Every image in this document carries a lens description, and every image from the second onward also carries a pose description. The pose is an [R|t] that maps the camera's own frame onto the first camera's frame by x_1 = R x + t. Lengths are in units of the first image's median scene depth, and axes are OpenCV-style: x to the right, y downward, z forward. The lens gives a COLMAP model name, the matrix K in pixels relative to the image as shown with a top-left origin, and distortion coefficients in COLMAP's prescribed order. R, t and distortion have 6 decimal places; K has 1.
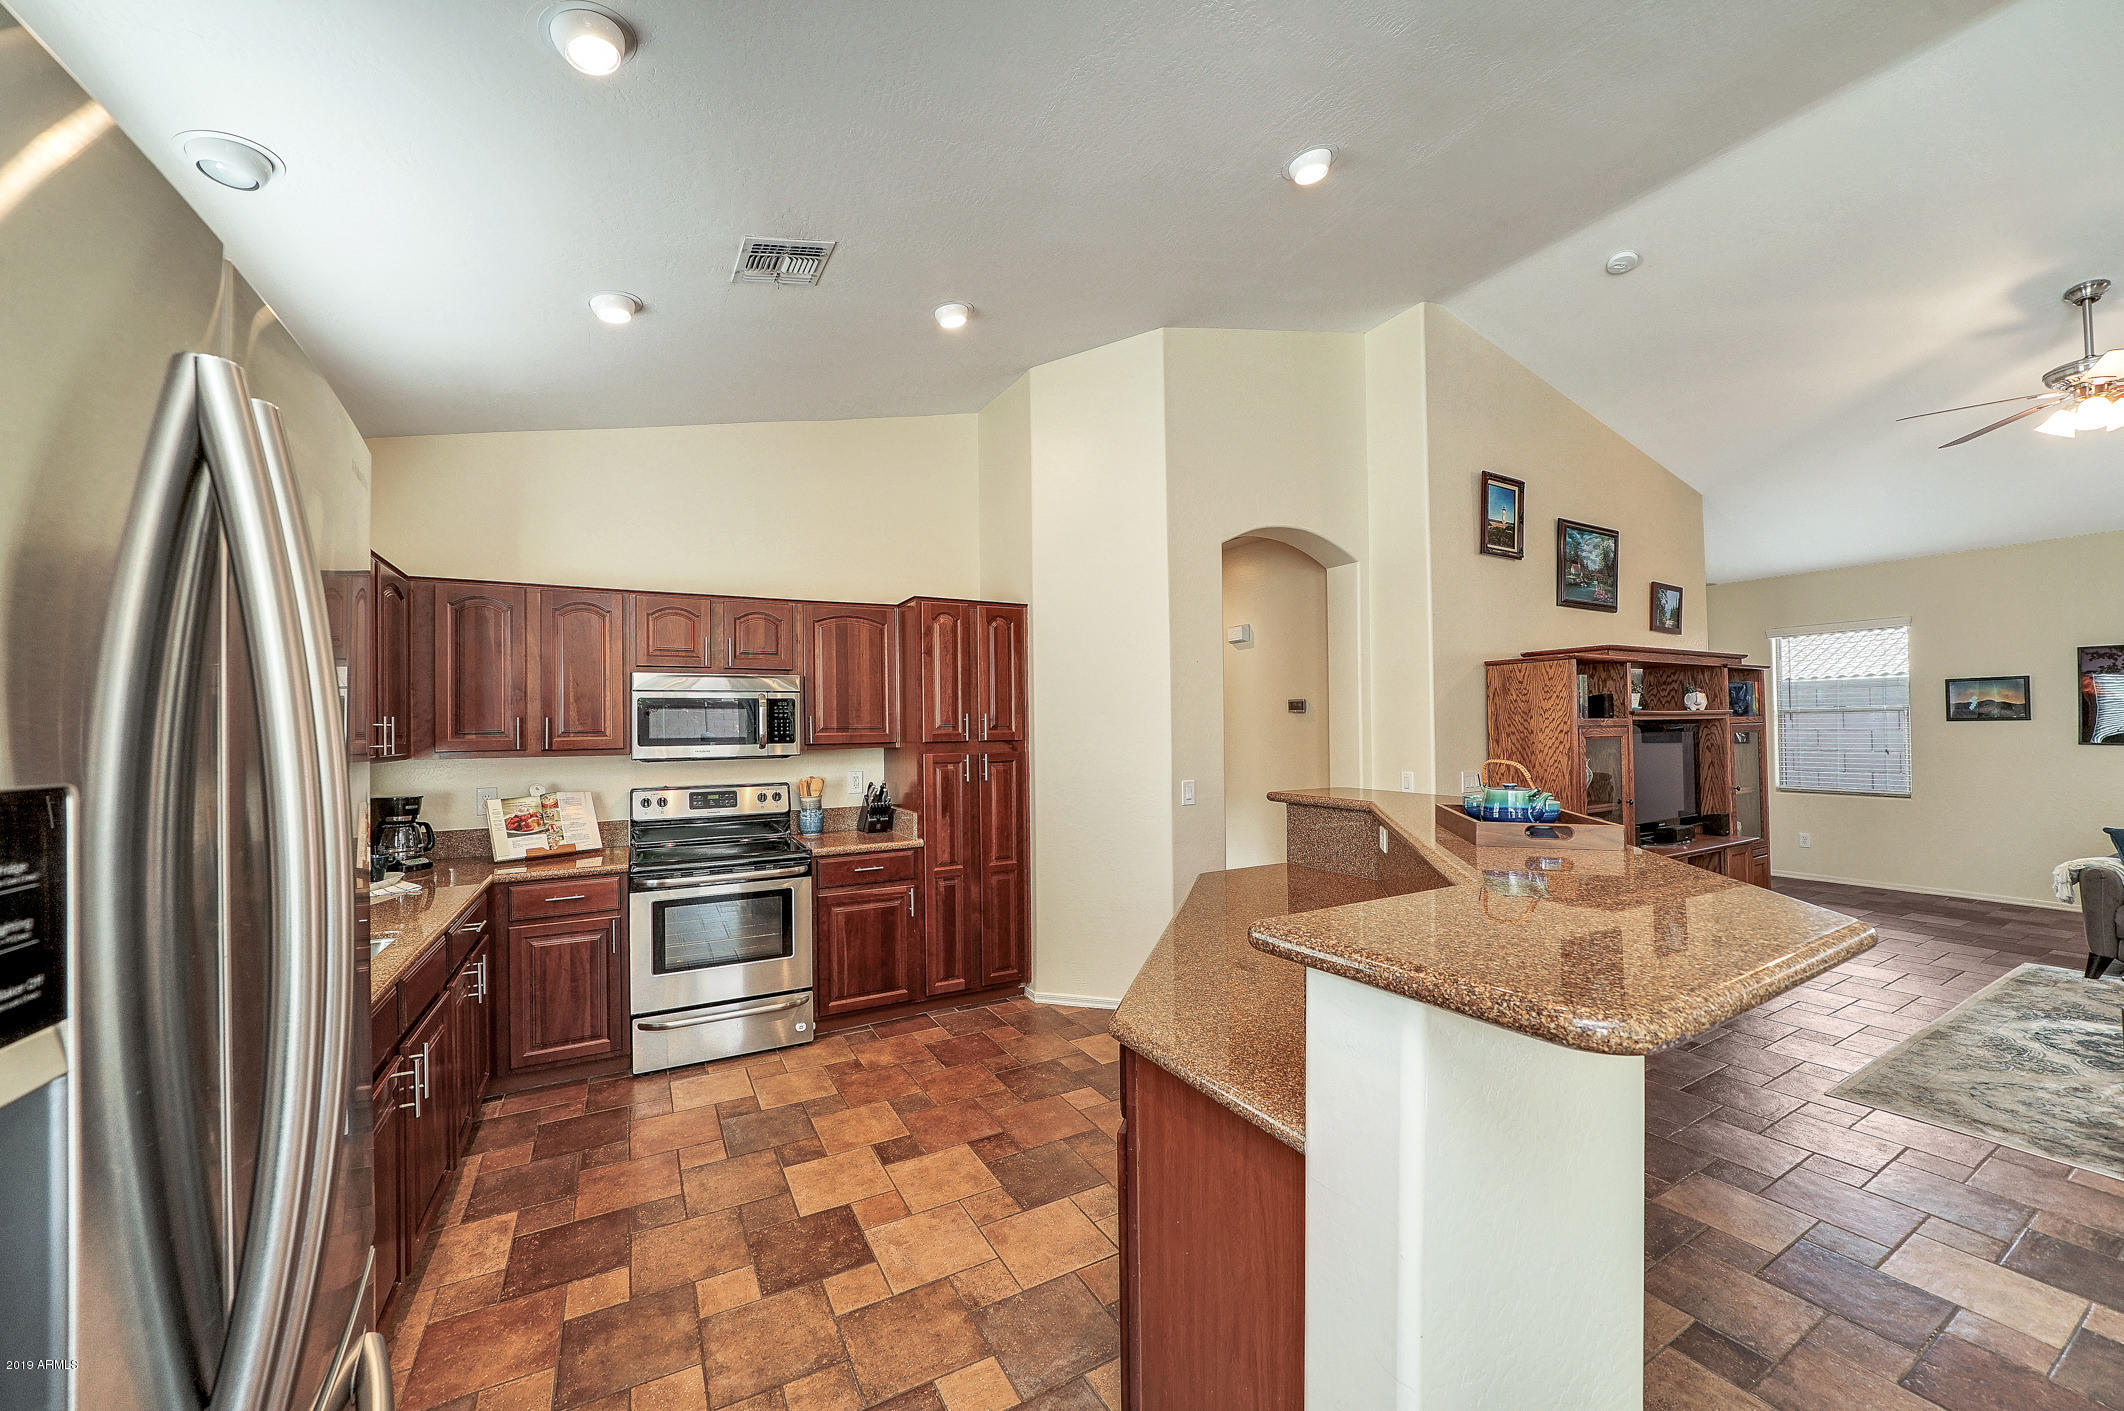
lens RADIAL K [[798.9, 0, 1052.1], [0, 798.9, 719.0], [0, 0, 1]] dist [-0.001148, -0.000186]
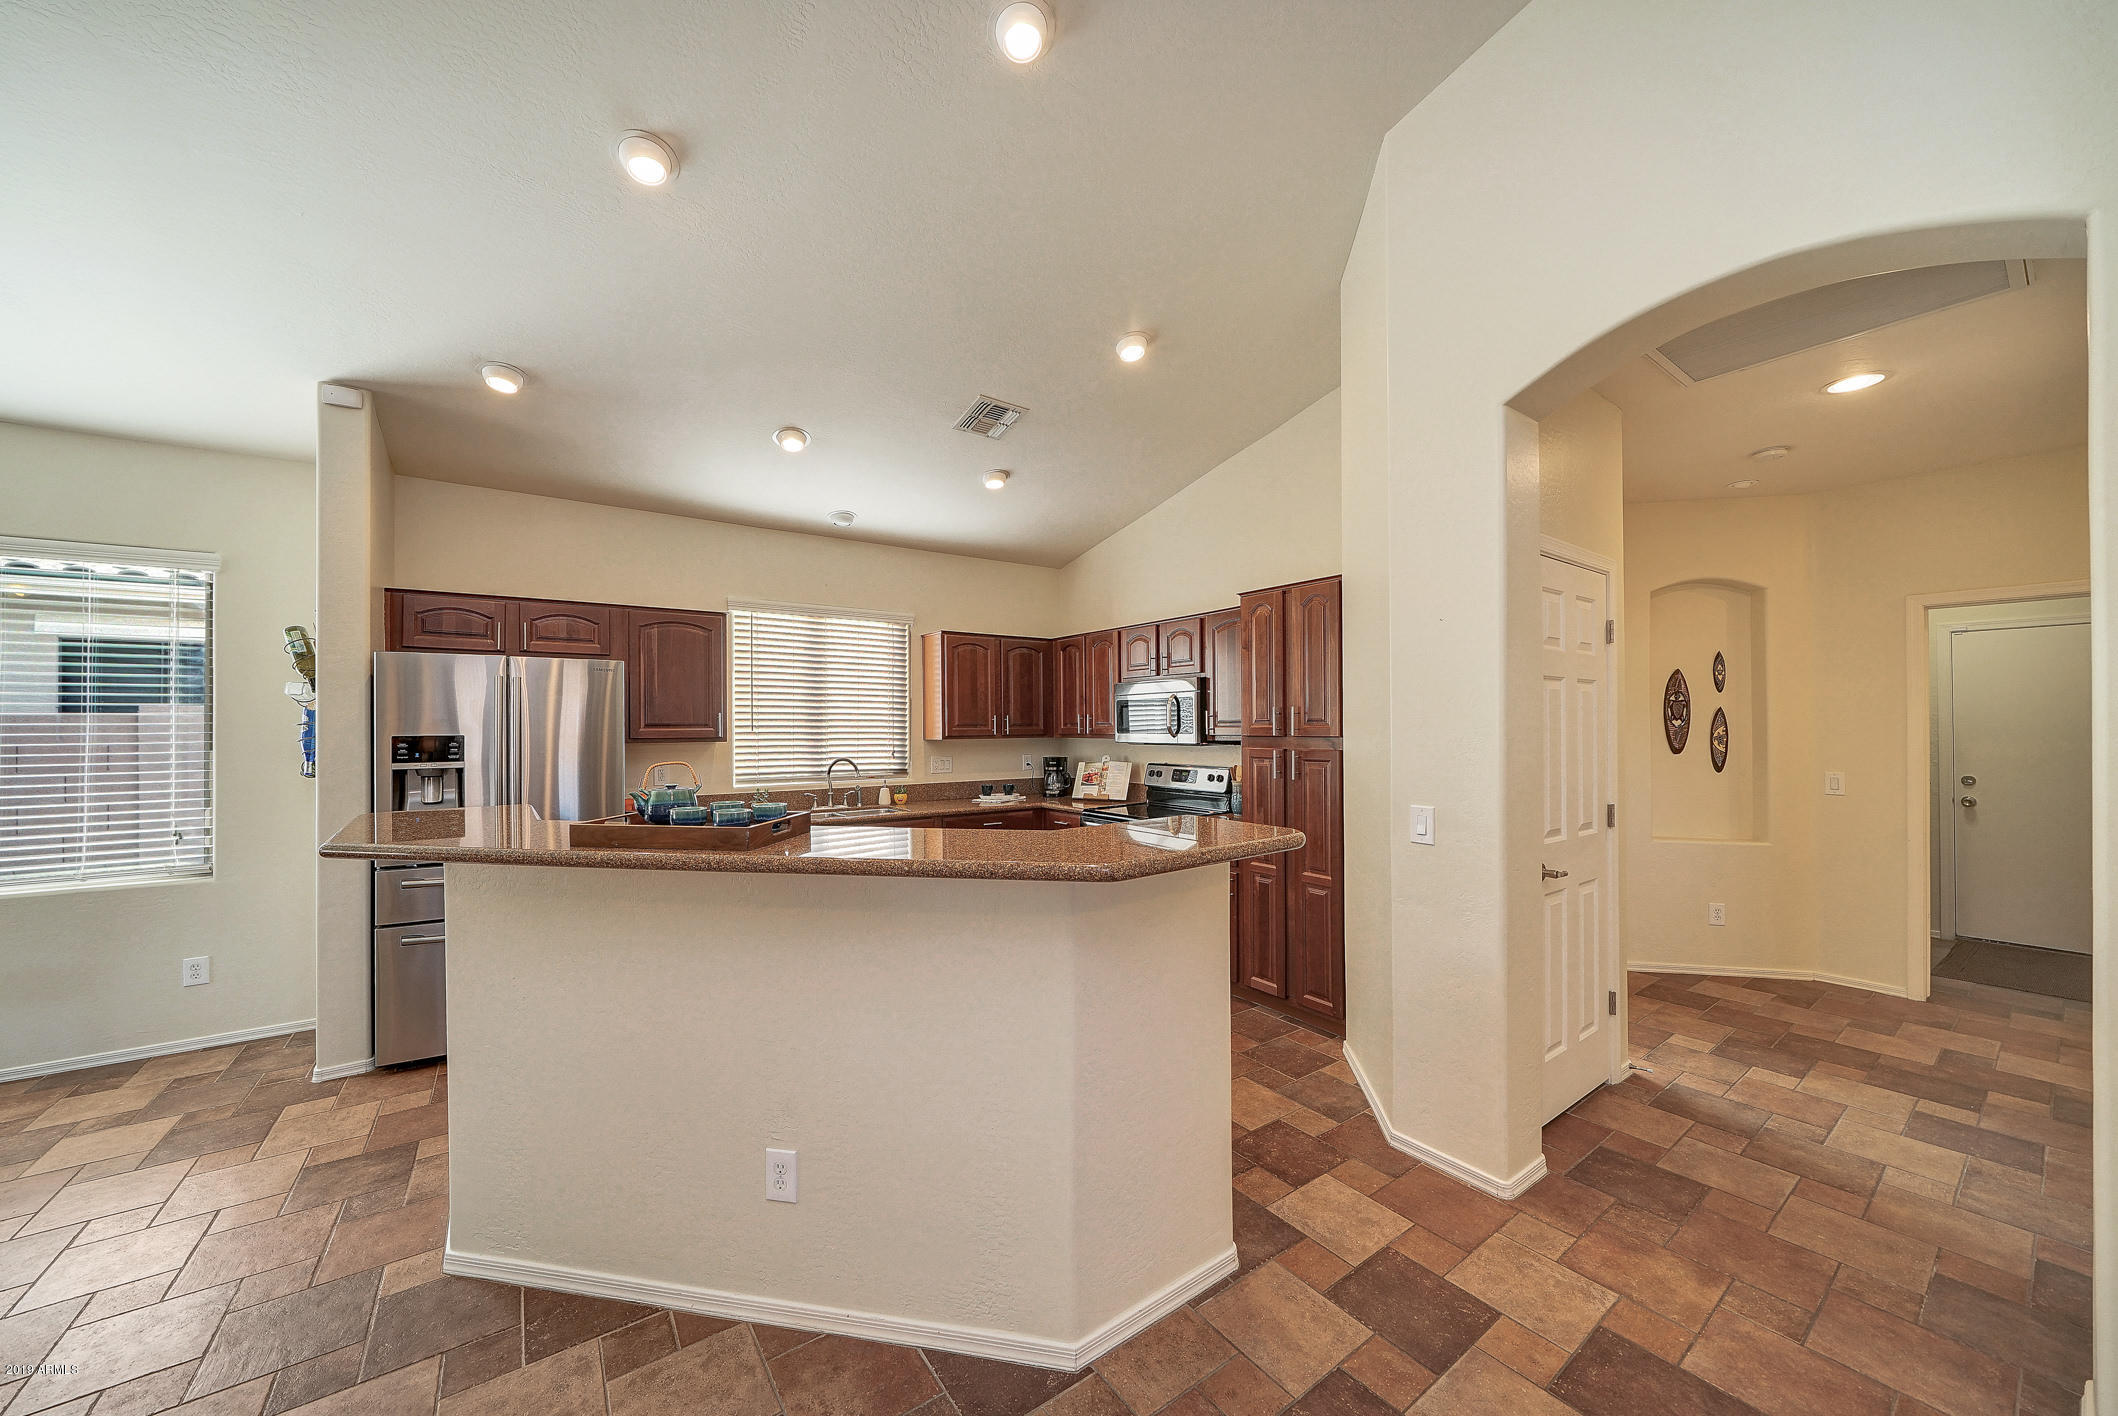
lens RADIAL K [[746.1, 0, 1062.1], [0, 746.1, 716.2], [0, 0, 1]] dist [-0.004996, -0.000258]
pose [[0.126097, 0.000496, -0.992018, 0.791907], [0.014646, 0.999890, 0.002361, -0.002041], [0.991910, -0.014826, 0.126076, 0.680592]]
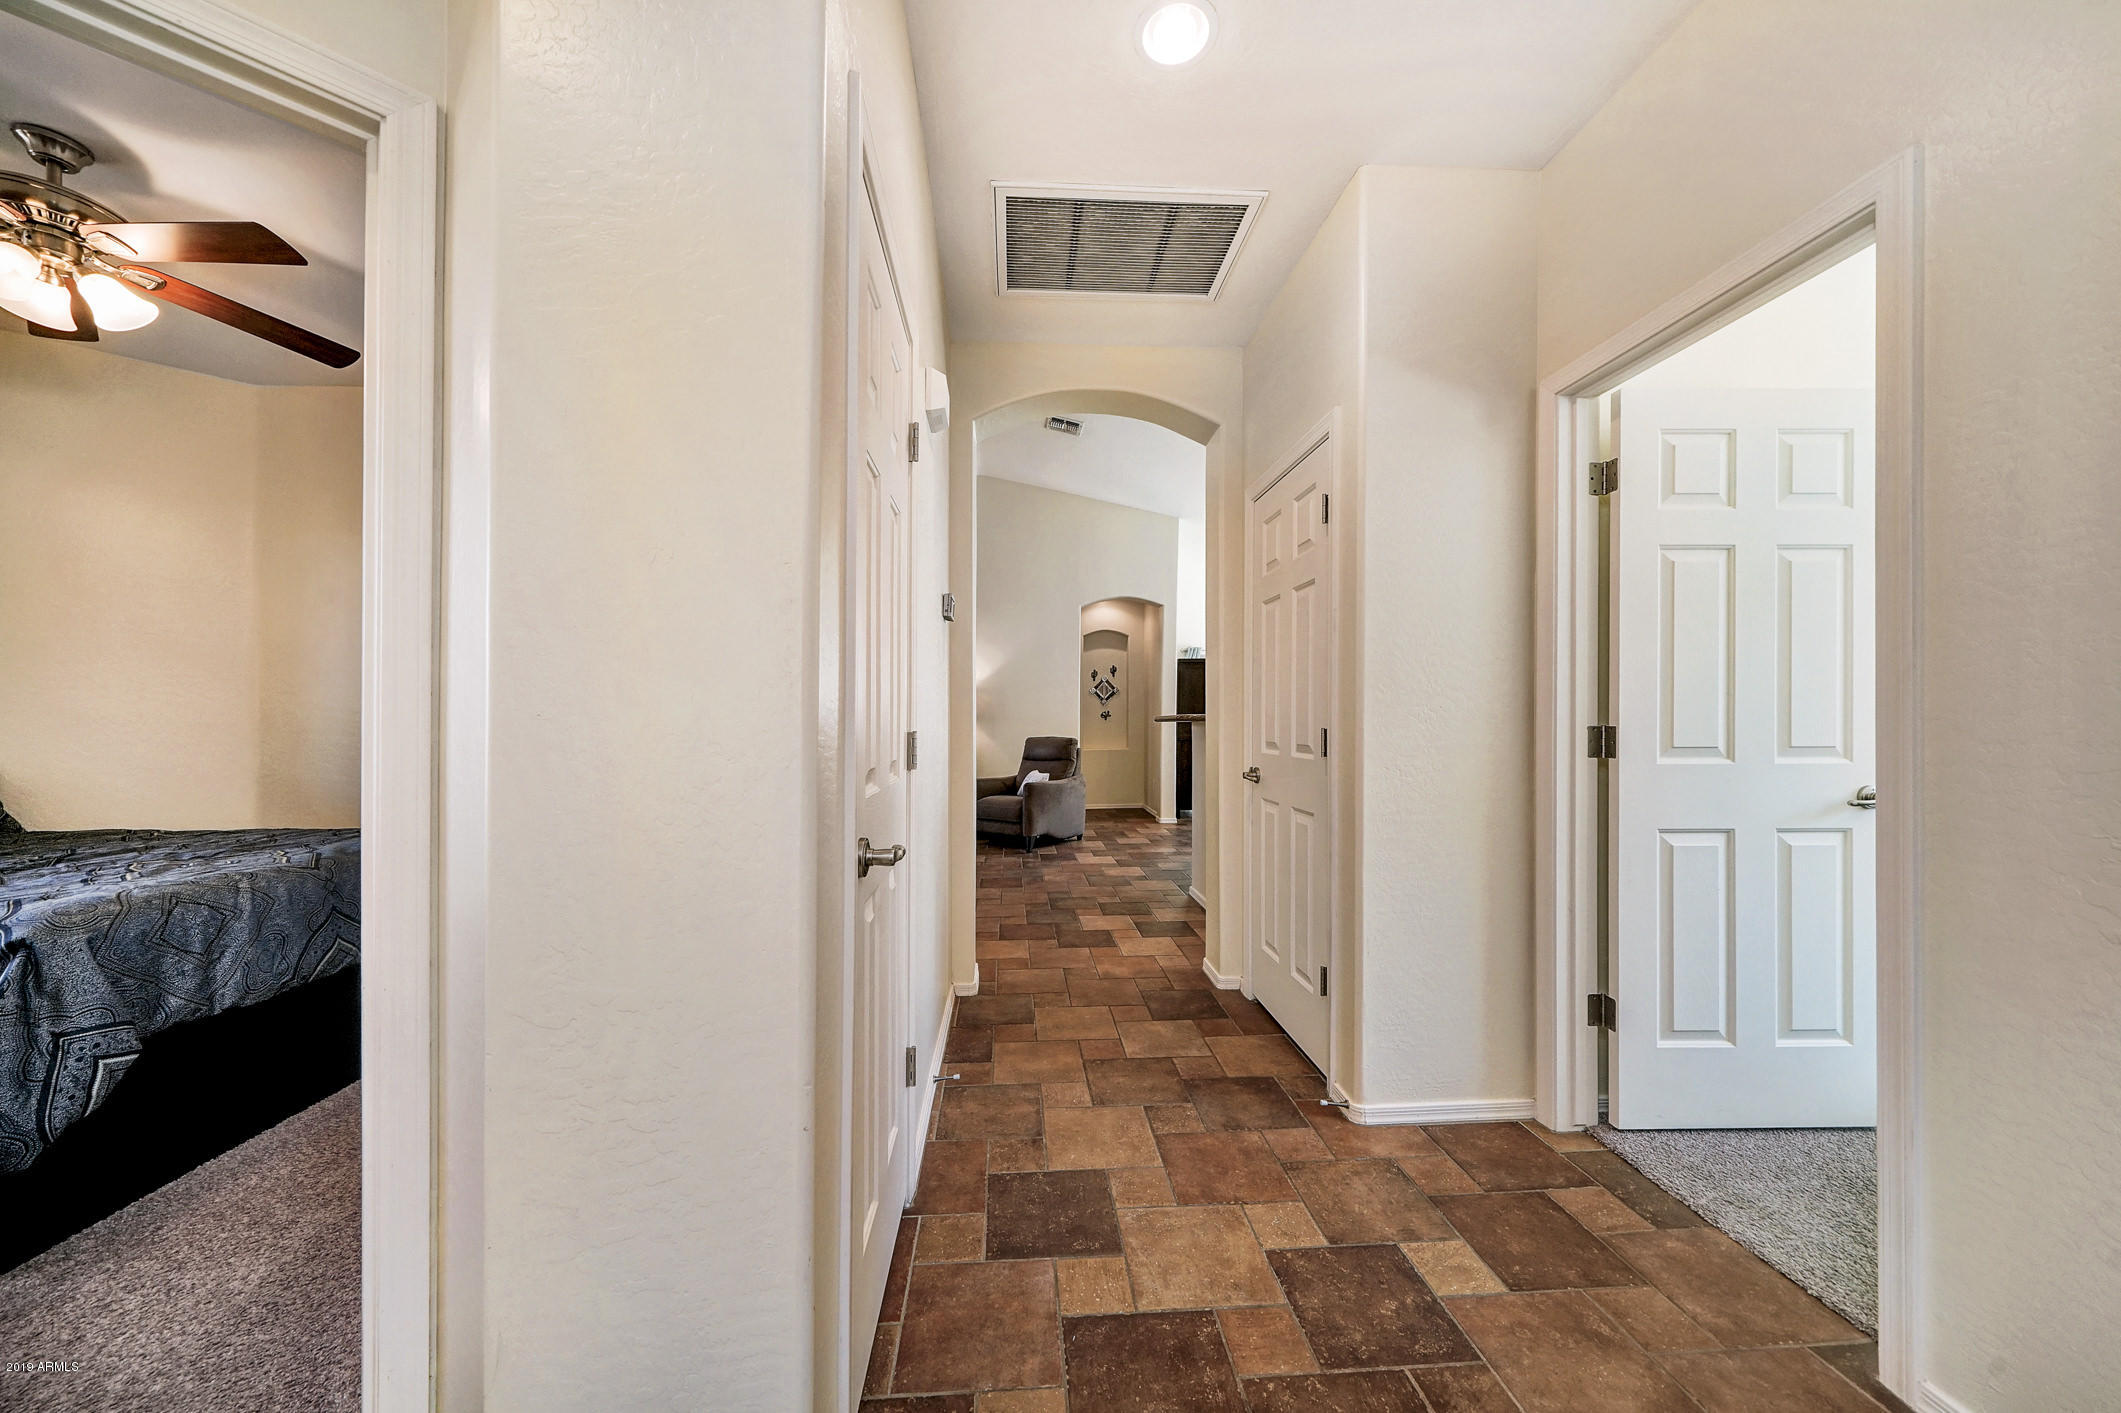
lens RADIAL K [[747.1, 0, 1063.6], [0, 747.1, 714.7], [0, 0, 1]] dist [-0.004996, -0.000258]
pose [[-0.912772, 0.017206, 0.408107, 0.027893], [0.009687, 0.999743, -0.020483, 0.097964], [-0.408355, -0.014743, -0.912704, 2.007931]]
